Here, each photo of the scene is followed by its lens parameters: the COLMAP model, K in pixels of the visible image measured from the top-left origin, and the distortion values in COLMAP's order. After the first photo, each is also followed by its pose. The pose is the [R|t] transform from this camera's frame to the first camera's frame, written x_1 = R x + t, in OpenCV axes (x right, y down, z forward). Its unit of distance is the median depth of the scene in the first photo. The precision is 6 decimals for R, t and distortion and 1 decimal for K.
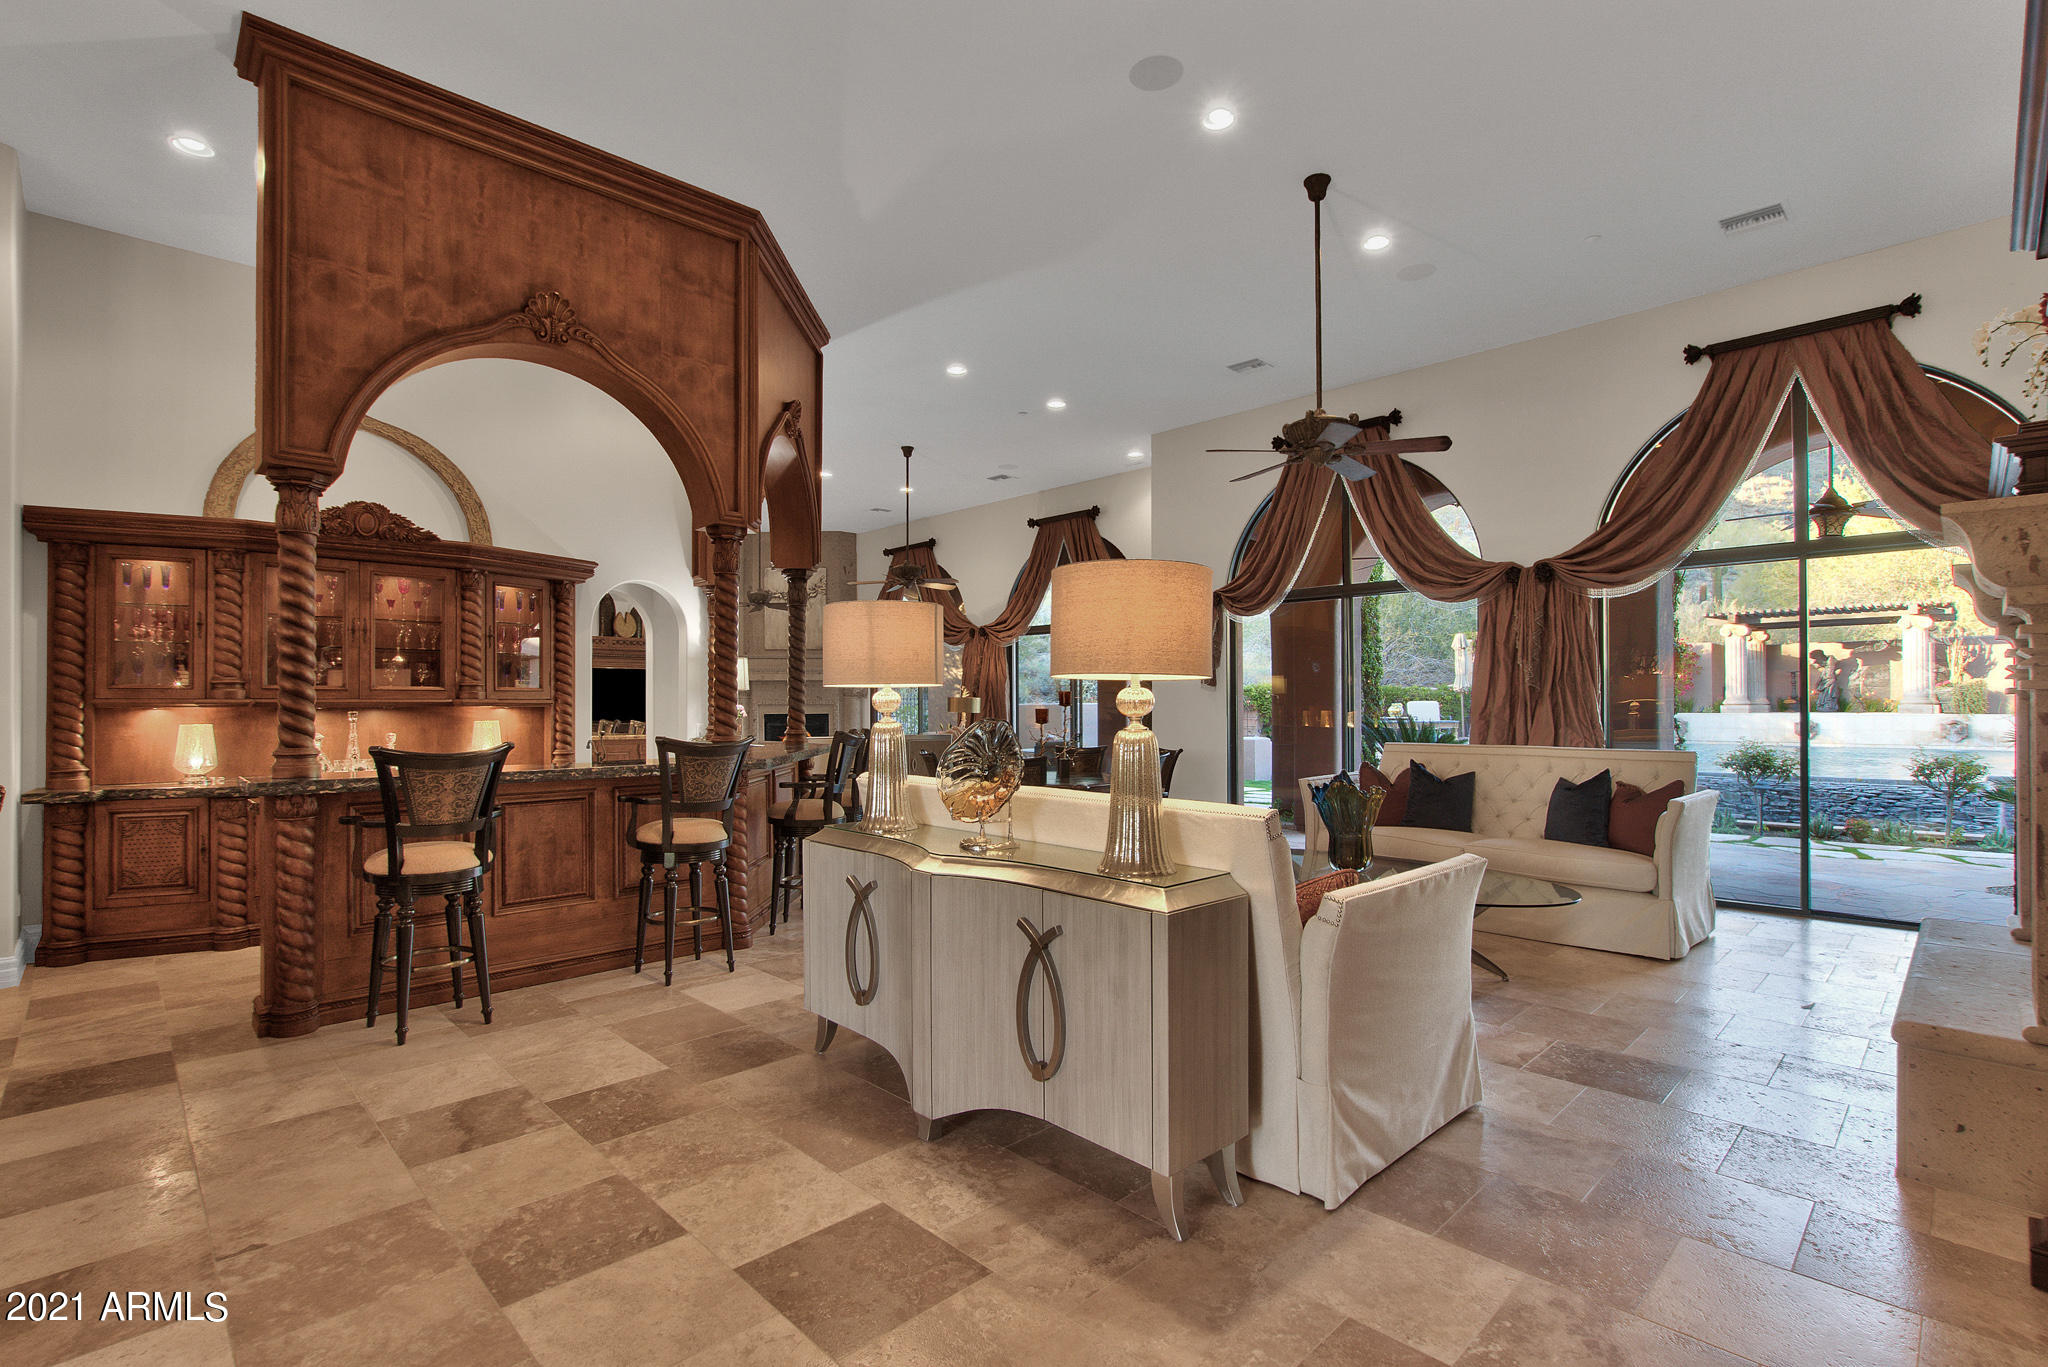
lens RADIAL K [[945.8, 0, 1020.2], [0, 945.8, 697.5], [0, 0, 1]] dist [-0.012863, 0.003786]
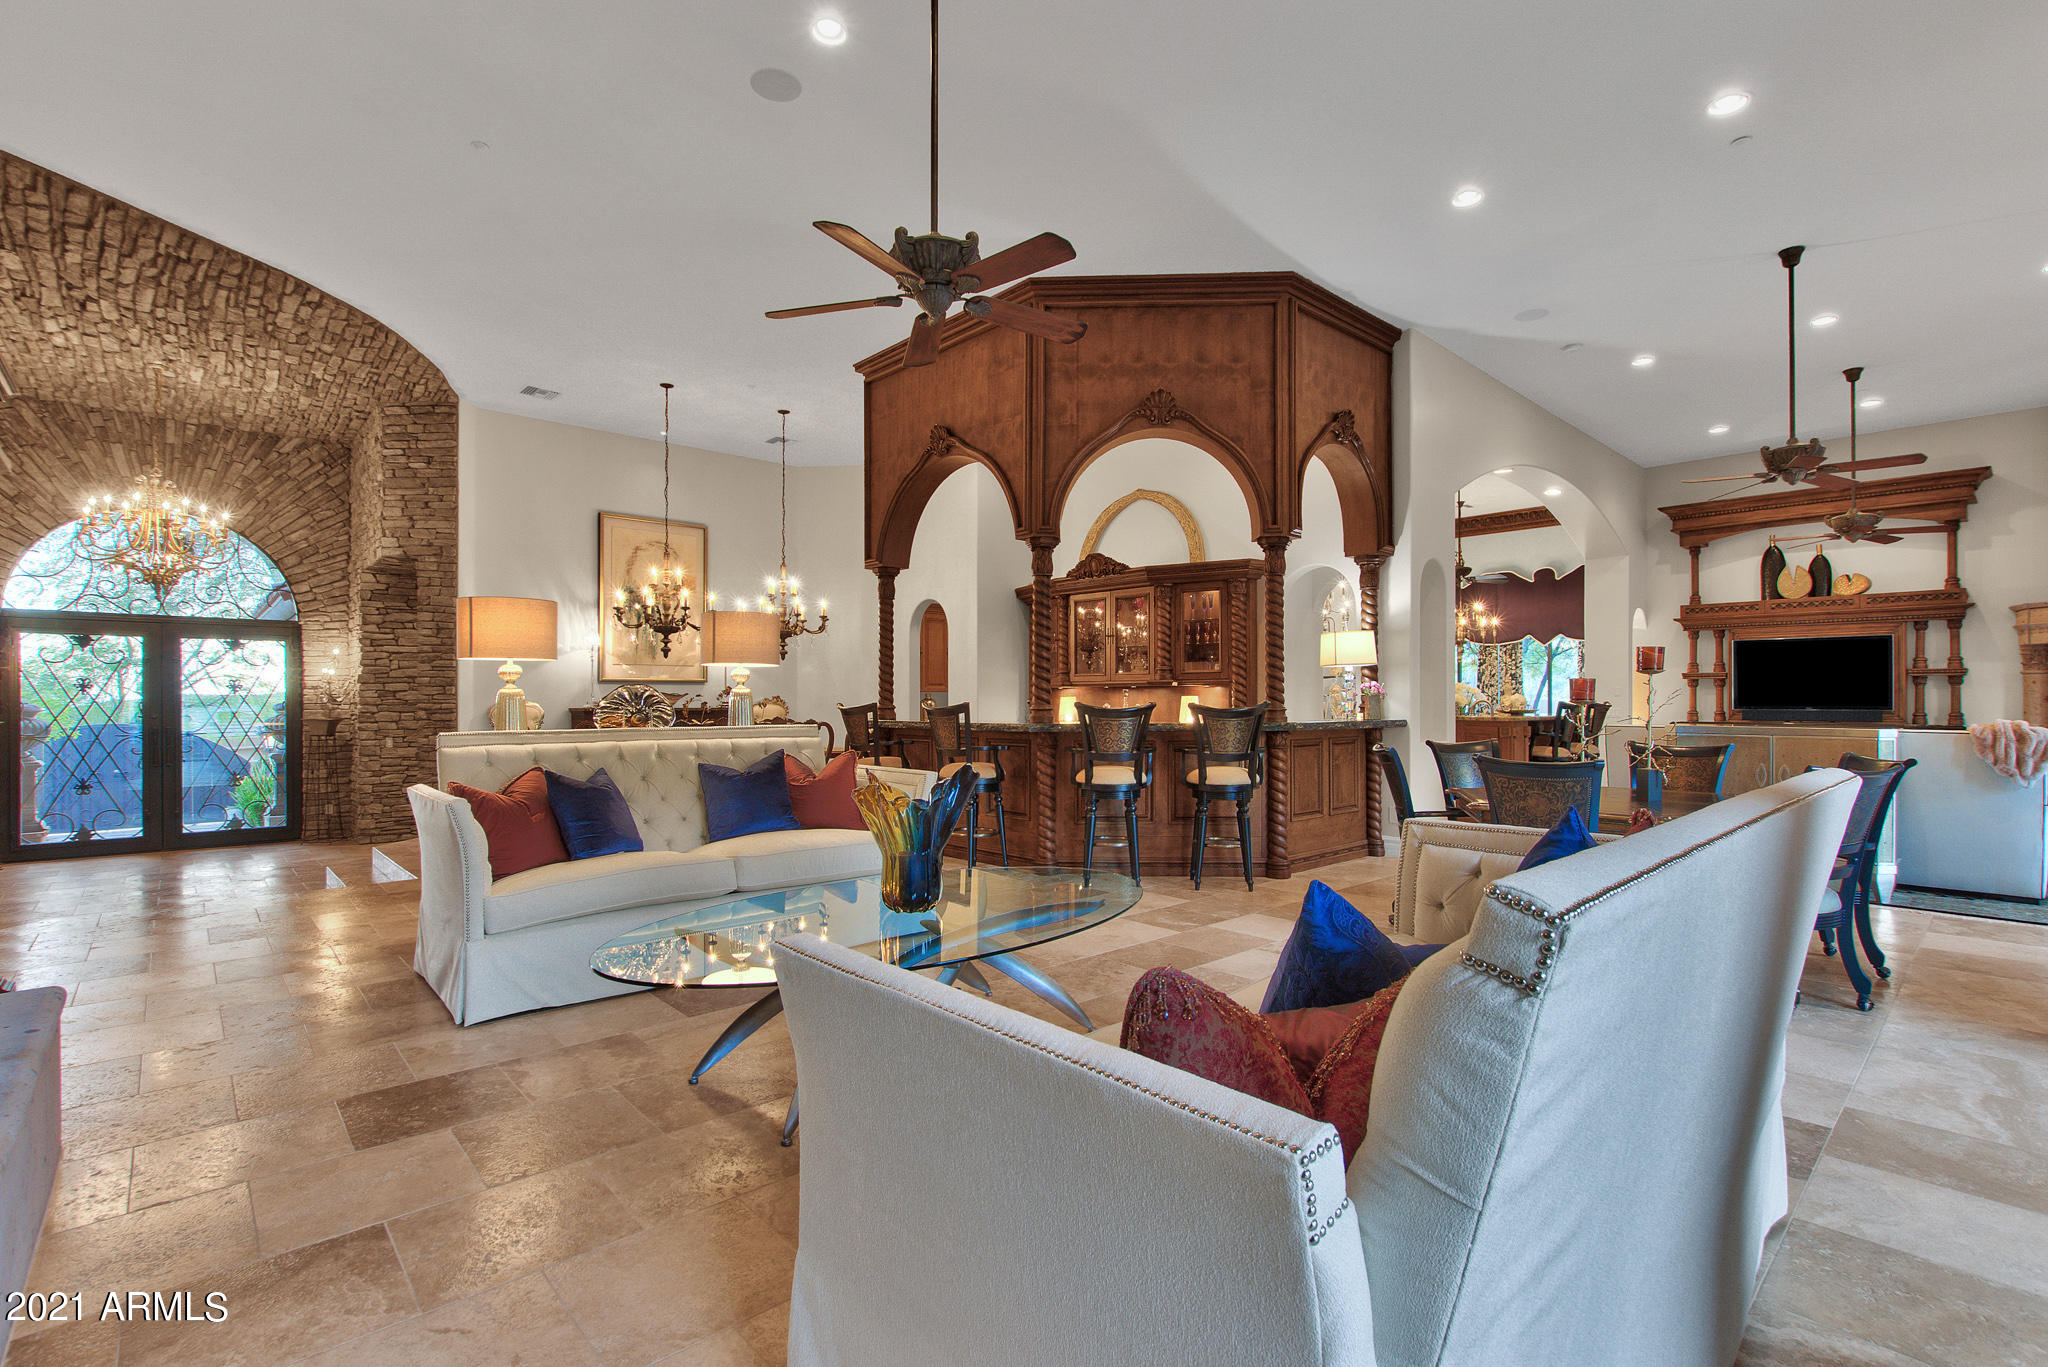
lens RADIAL K [[945.8, 0, 1019.0], [0, 945.8, 703.4], [0, 0, 1]] dist [-0.012863, 0.003786]
pose [[-0.014051, 0.007141, -0.999876, 0.736857], [0.010930, 0.999916, 0.006988, 0.020587], [0.999842, -0.010830, -0.014128, 0.780563]]
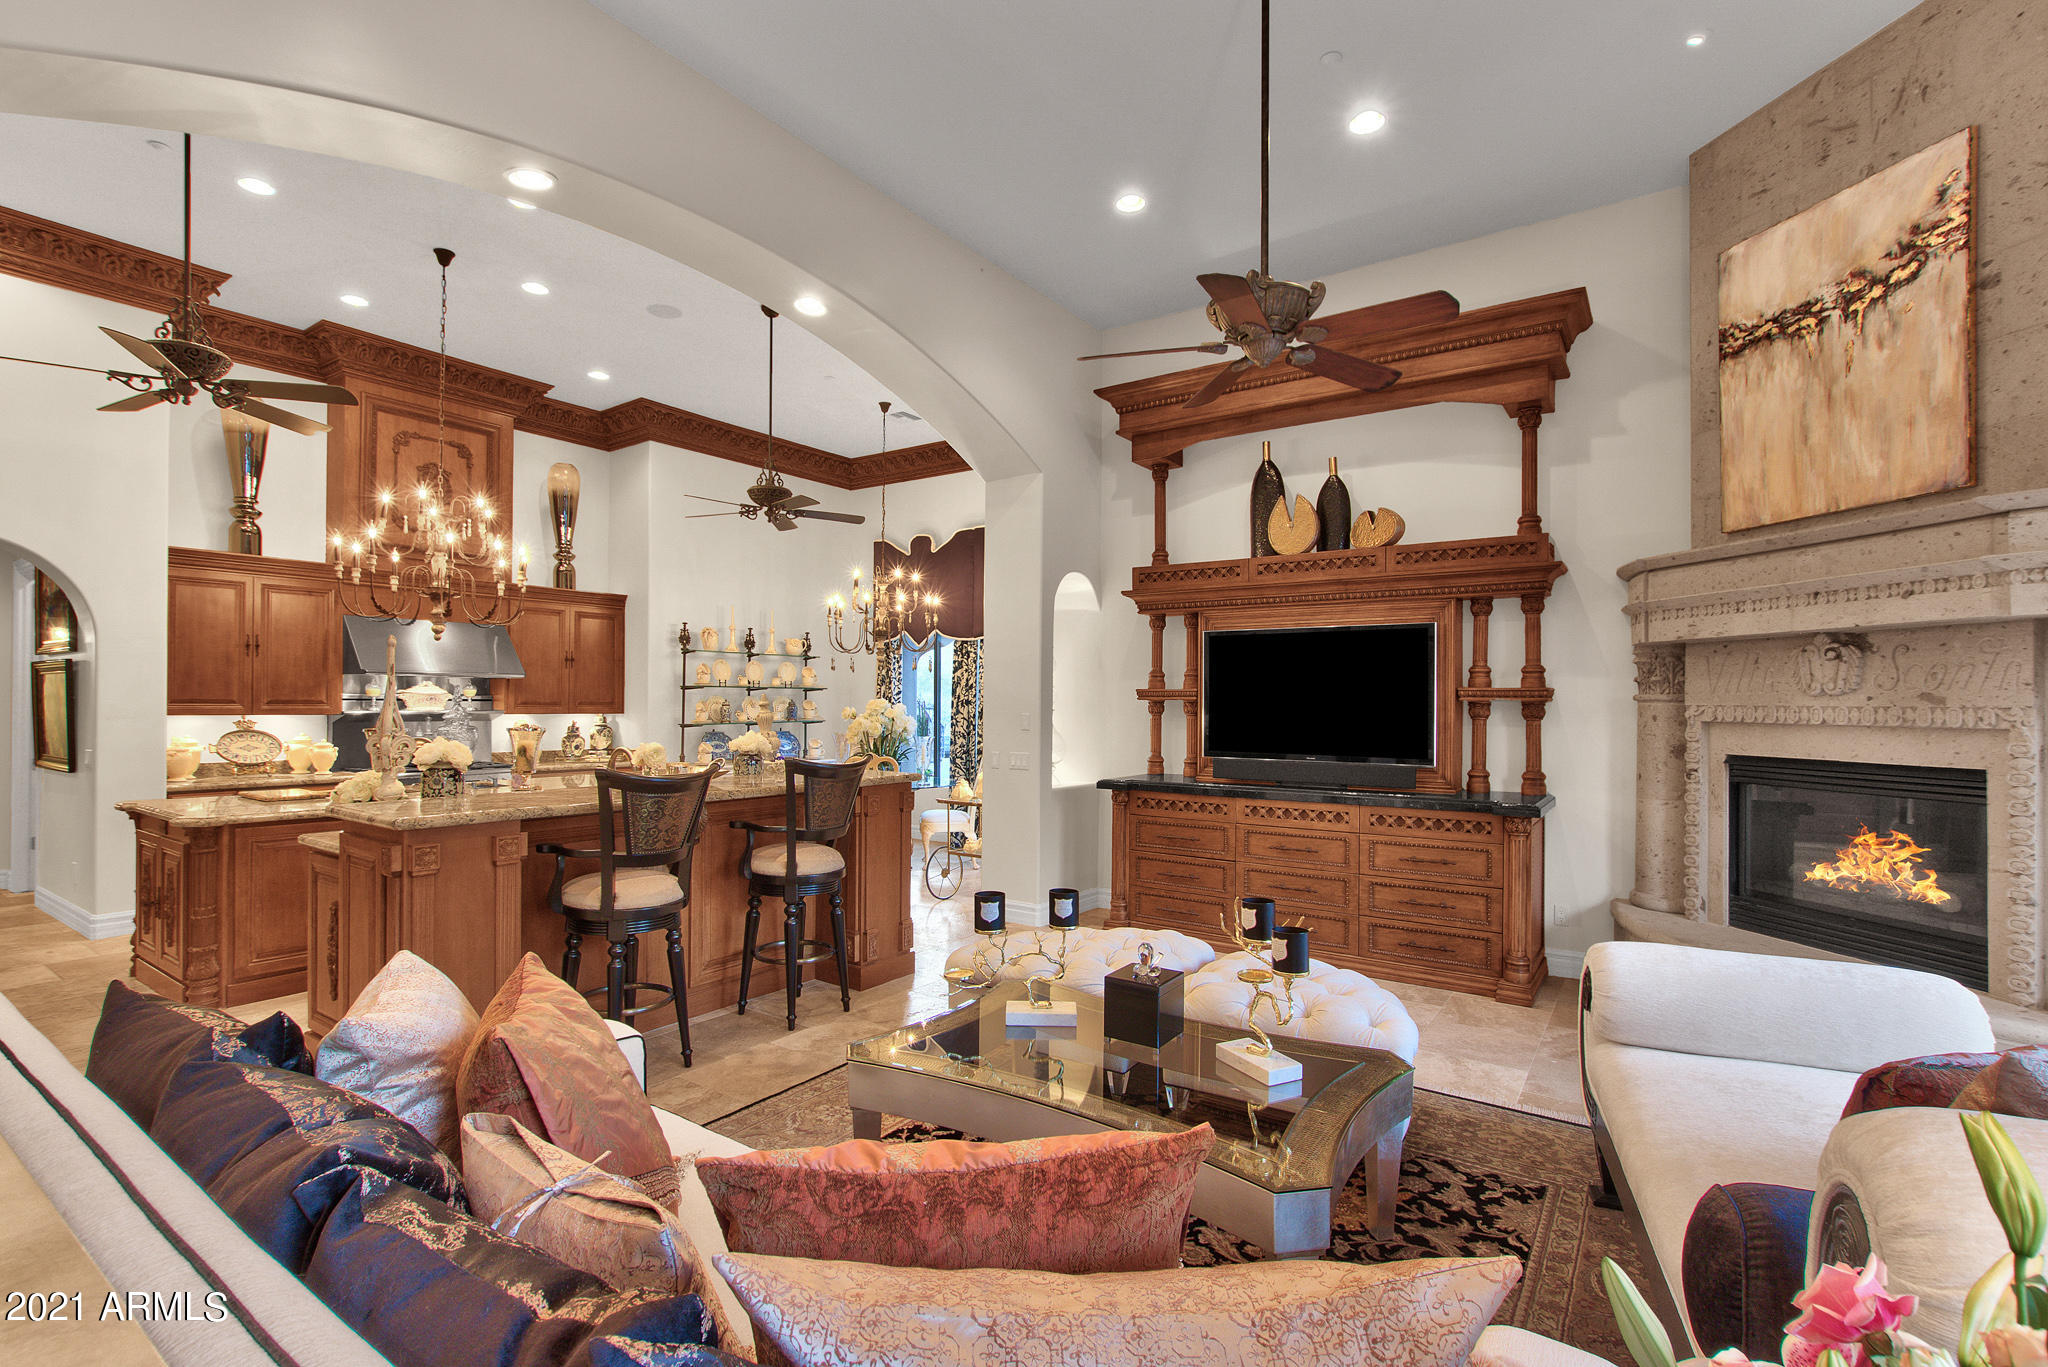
lens RADIAL K [[945.8, 0, 1017.9], [0, 945.8, 700.5], [0, 0, 1]] dist [-0.012863, 0.003786]
pose [[0.196361, 0.003404, -0.980526, -0.063510], [0.002512, 0.999989, 0.003975, -0.001632], [0.980529, -0.003243, 0.196350, 1.646361]]
